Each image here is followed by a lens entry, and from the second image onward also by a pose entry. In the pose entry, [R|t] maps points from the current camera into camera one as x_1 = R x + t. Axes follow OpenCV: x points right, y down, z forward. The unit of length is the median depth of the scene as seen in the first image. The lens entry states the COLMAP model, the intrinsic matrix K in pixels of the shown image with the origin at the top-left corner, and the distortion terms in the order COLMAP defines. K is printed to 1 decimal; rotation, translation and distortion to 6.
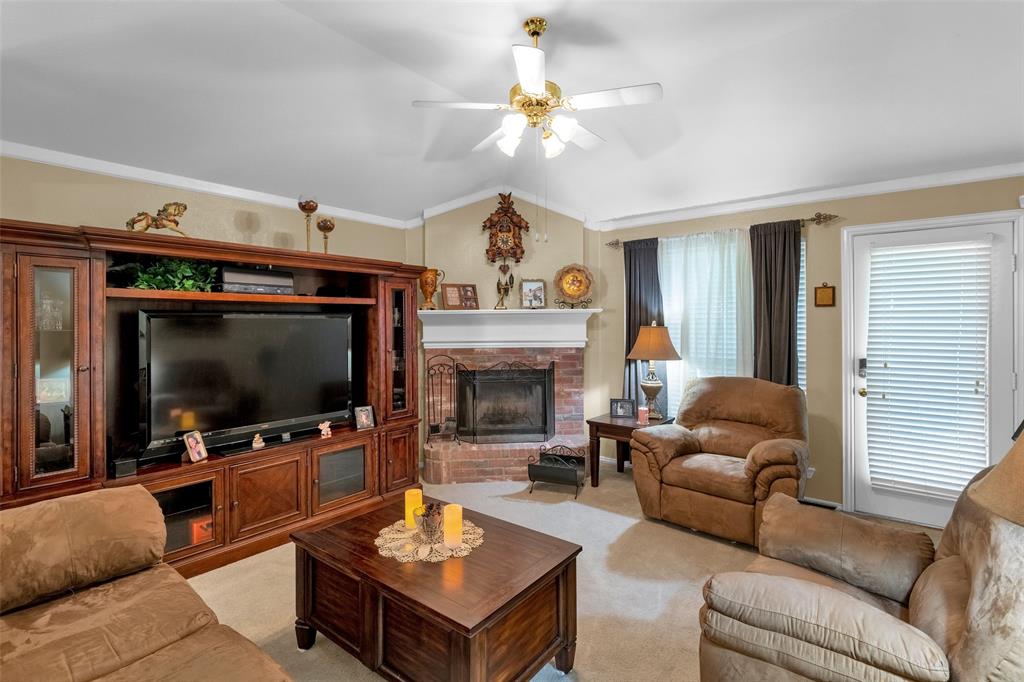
lens RADIAL K [[471.4, 0, 513.3], [0, 471.4, 325.8], [0, 0, 1]] dist [0.015001, -0.005121]
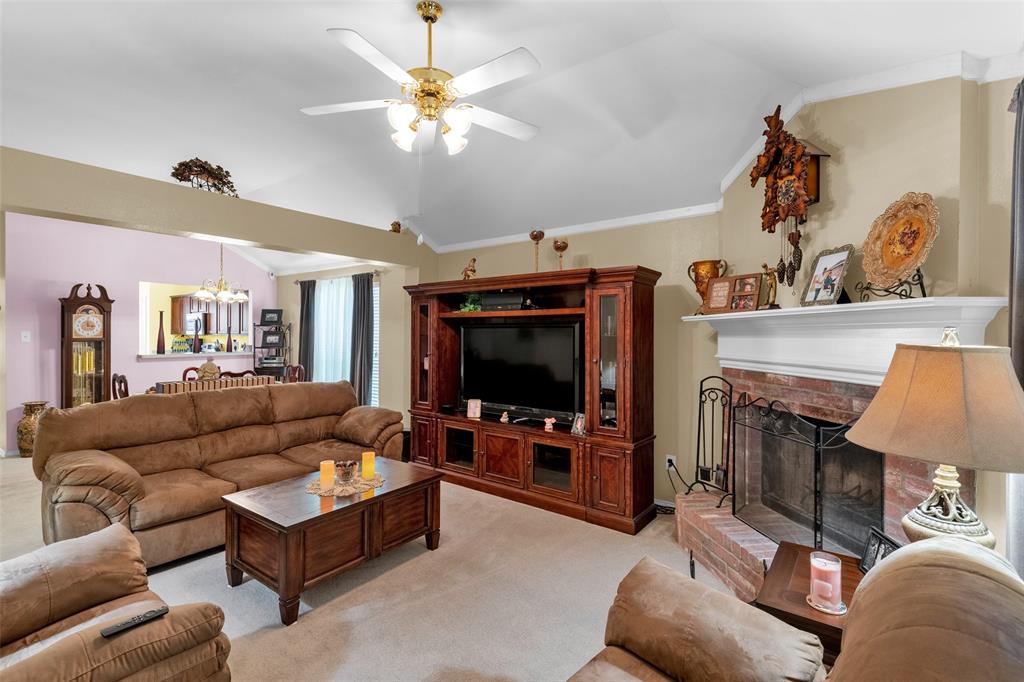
lens RADIAL K [[471.4, 0, 512.6], [0, 471.4, 335.0], [0, 0, 1]] dist [0.015001, -0.005121]
pose [[0.035400, 0.009888, -0.999324, 0.605354], [-0.008842, 0.999915, 0.009581, -0.006719], [0.999334, 0.008497, 0.035485, 0.703905]]
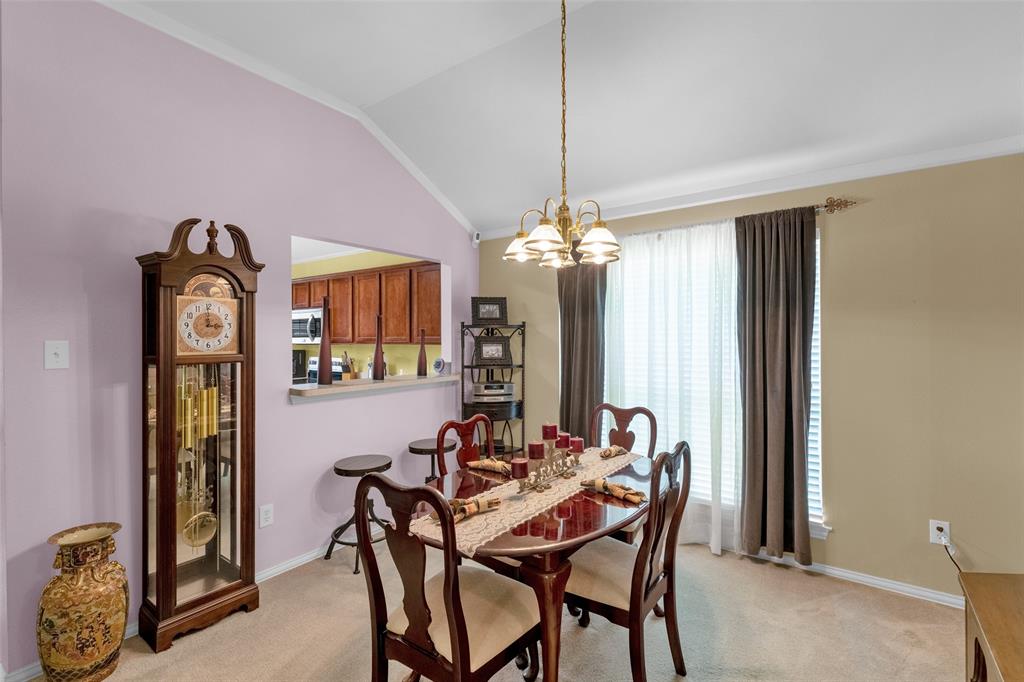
lens RADIAL K [[471.4, 0, 515.0], [0, 471.4, 339.6], [0, 0, 1]] dist [0.015001, -0.005121]
pose [[0.061919, 0.007731, -0.998051, -0.235166], [-0.001847, 0.999969, 0.007631, 0.002427], [0.998079, 0.001371, 0.061931, -0.150413]]
